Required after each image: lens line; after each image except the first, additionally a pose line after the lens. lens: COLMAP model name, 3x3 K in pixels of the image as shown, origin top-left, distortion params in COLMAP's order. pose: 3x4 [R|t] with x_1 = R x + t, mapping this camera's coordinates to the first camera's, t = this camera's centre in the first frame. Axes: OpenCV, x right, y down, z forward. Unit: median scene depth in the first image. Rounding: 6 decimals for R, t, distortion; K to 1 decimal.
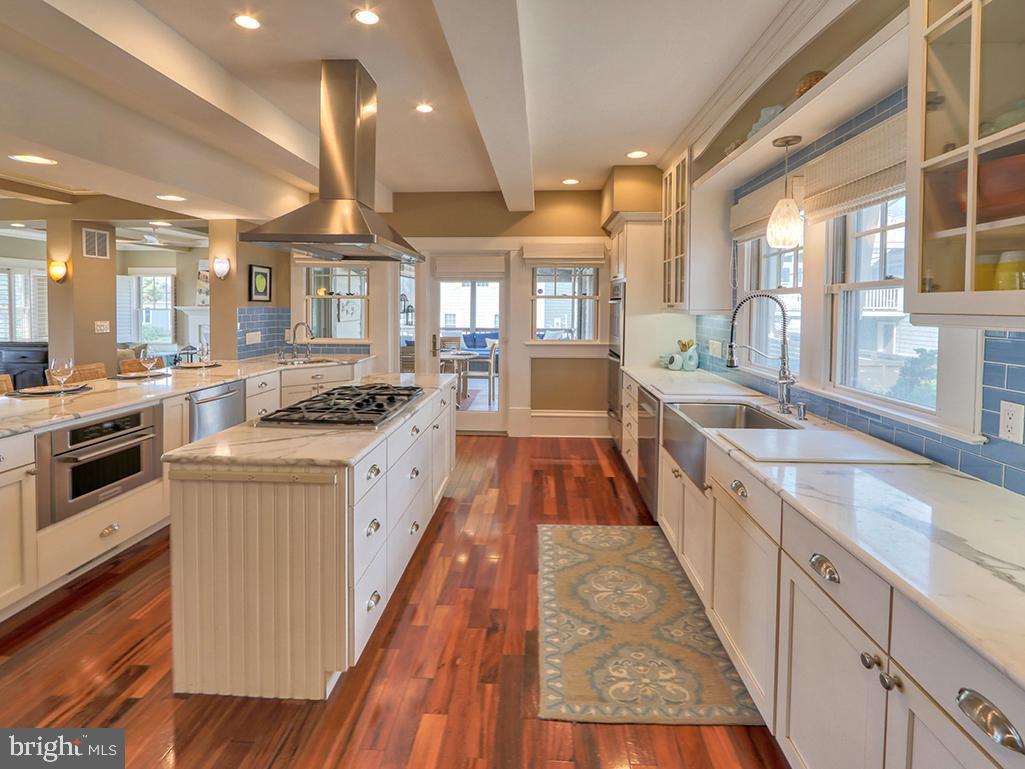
lens RADIAL K [[506.4, 0, 533.0], [0, 506.4, 327.9], [0, 0, 1]] dist [-0.003465, -0.000355]
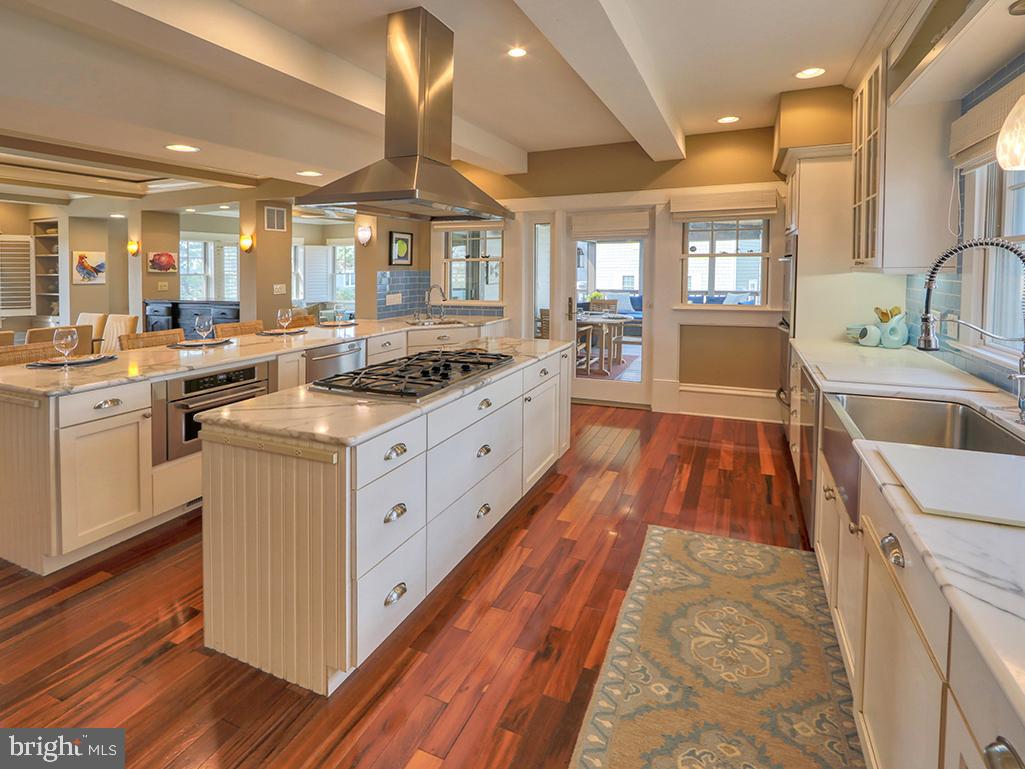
lens RADIAL K [[521.9, 0, 475.1], [0, 521.9, 291.2], [0, 0, 1]] dist [-0.004406, 0.000282]
pose [[0.922473, 0.002997, -0.386051, 0.085797], [-0.002240, 0.999995, 0.002411, -0.001973], [0.386056, -0.001359, 0.922474, 0.098828]]
